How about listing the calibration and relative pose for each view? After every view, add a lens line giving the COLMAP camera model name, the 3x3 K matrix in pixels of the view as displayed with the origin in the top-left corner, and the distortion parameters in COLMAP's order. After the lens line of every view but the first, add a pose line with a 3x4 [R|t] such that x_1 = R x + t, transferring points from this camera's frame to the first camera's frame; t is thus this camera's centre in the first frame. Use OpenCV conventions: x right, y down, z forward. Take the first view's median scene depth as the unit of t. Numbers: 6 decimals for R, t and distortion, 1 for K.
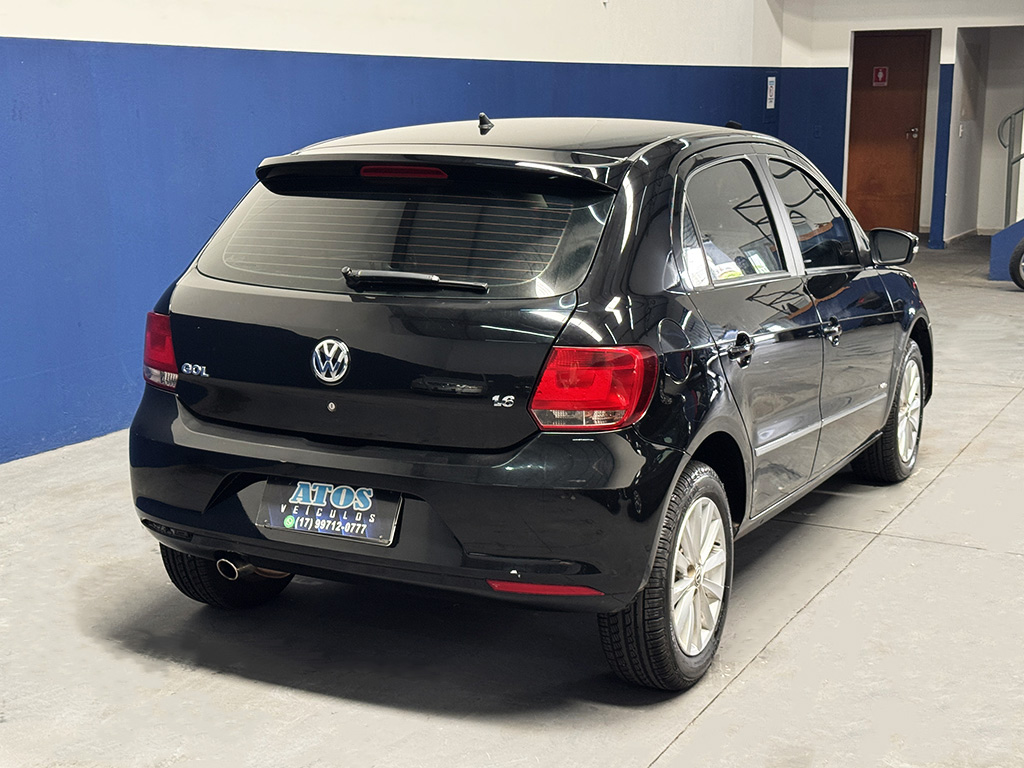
lens RADIAL K [[1547.5, 0, 507.6], [0, 1547.5, 379.4], [0, 0, 1]] dist [0.147337, 0.000000]
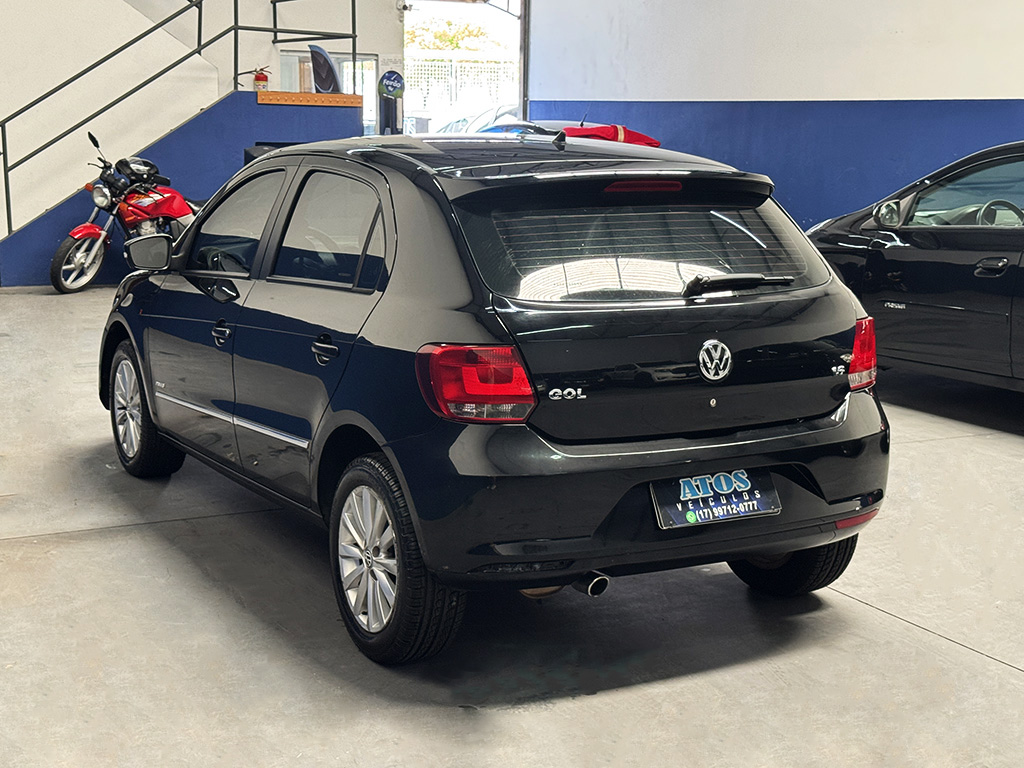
lens RADIAL K [[1547.5, 0, 523.3], [0, 1547.5, 384.1], [0, 0, 1]] dist [0.147337, 0.000000]
pose [[0.550987, -0.138516, 0.822938, -1.070545], [0.137858, 0.987688, 0.073946, -0.093224], [-0.823048, 0.072705, 0.563299, 0.491292]]
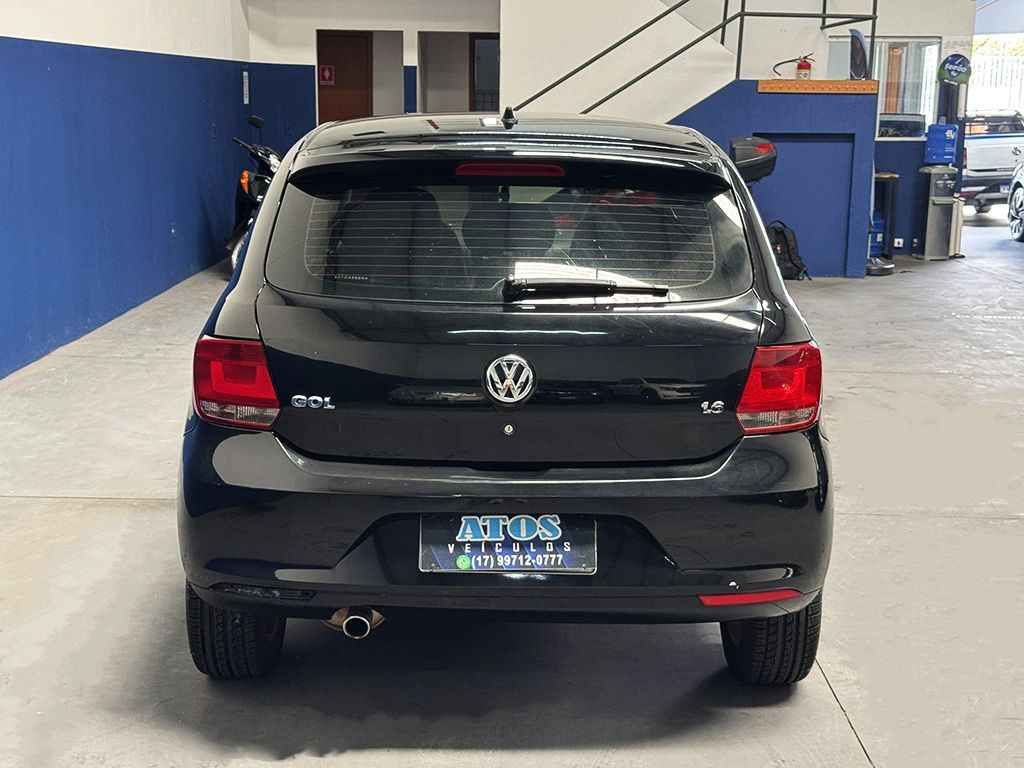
lens RADIAL K [[1547.5, 0, 511.6], [0, 1547.5, 380.6], [0, 0, 1]] dist [0.147337, 0.000000]
pose [[0.885813, -0.072788, 0.458298, -0.519802], [0.071411, 0.997239, 0.020359, -0.029051], [-0.458515, 0.014694, 0.888565, 0.193029]]
